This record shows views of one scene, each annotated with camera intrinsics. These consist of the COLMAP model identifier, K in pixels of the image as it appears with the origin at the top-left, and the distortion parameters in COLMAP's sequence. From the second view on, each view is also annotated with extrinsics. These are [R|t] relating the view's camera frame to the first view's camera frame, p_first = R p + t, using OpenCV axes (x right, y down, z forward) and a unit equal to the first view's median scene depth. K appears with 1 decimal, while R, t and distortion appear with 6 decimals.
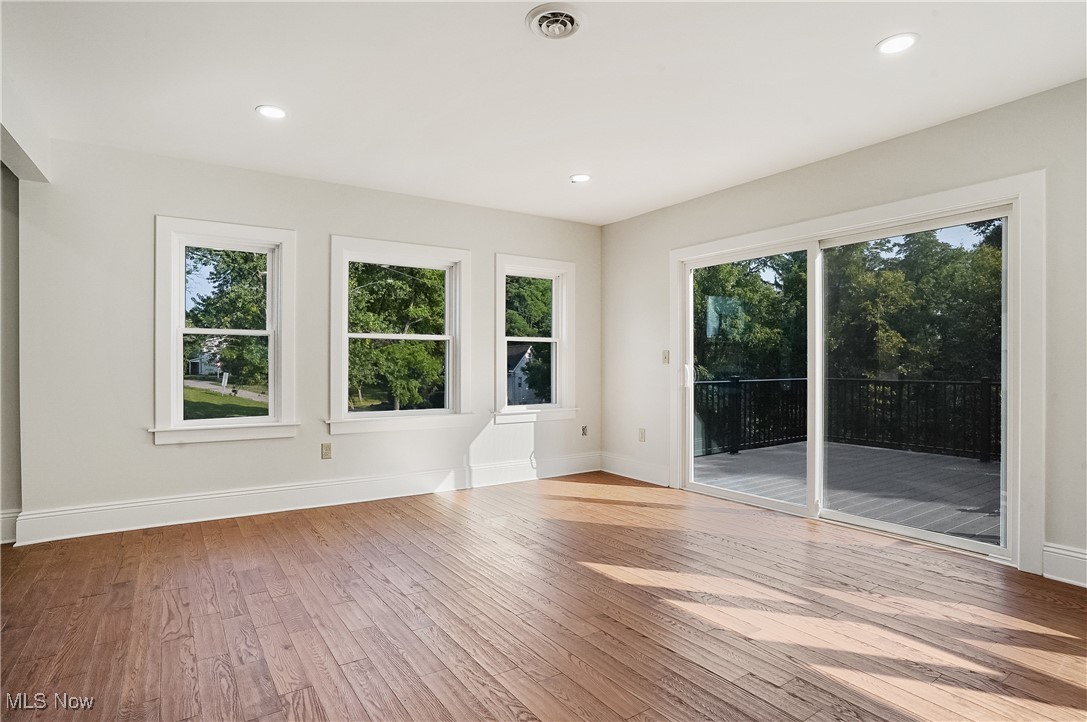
lens RADIAL K [[579.2, 0, 547.4], [0, 579.2, 363.0], [0, 0, 1]] dist [-0.055097, 0.016556]
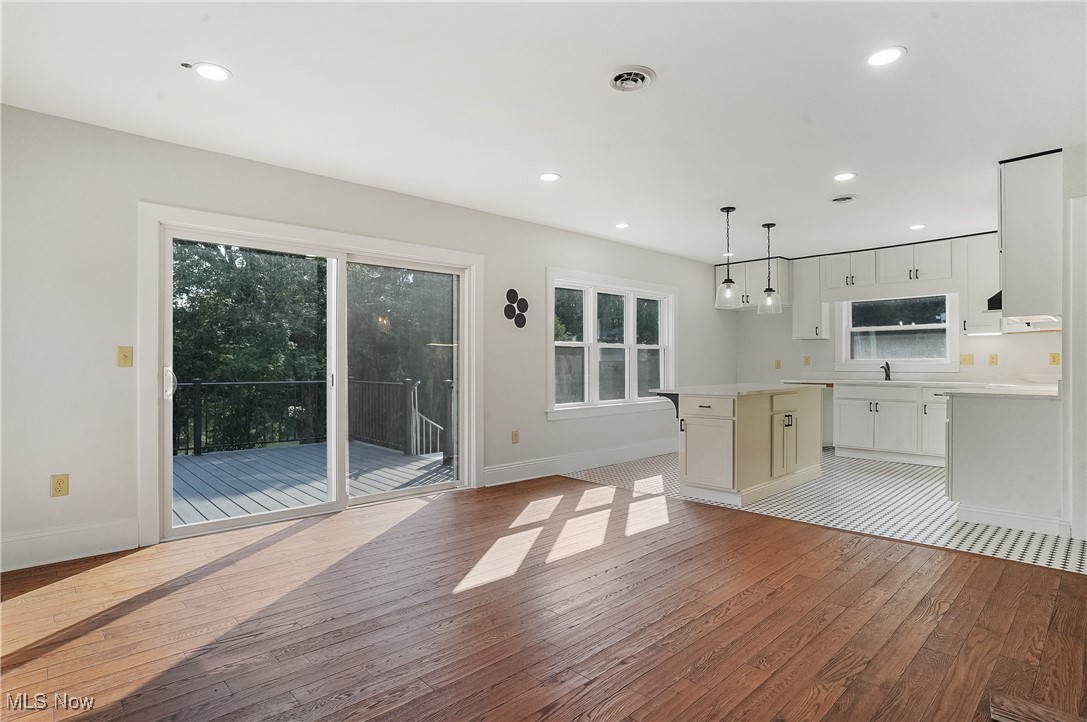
lens RADIAL K [[579.2, 0, 521.3], [0, 579.2, 359.5], [0, 0, 1]] dist [-0.055097, 0.016556]
pose [[-0.153562, 0.005523, 0.988124, -0.883837], [-0.002390, 0.999979, -0.005961, -0.007672], [-0.988136, -0.003277, -0.153546, 1.097073]]
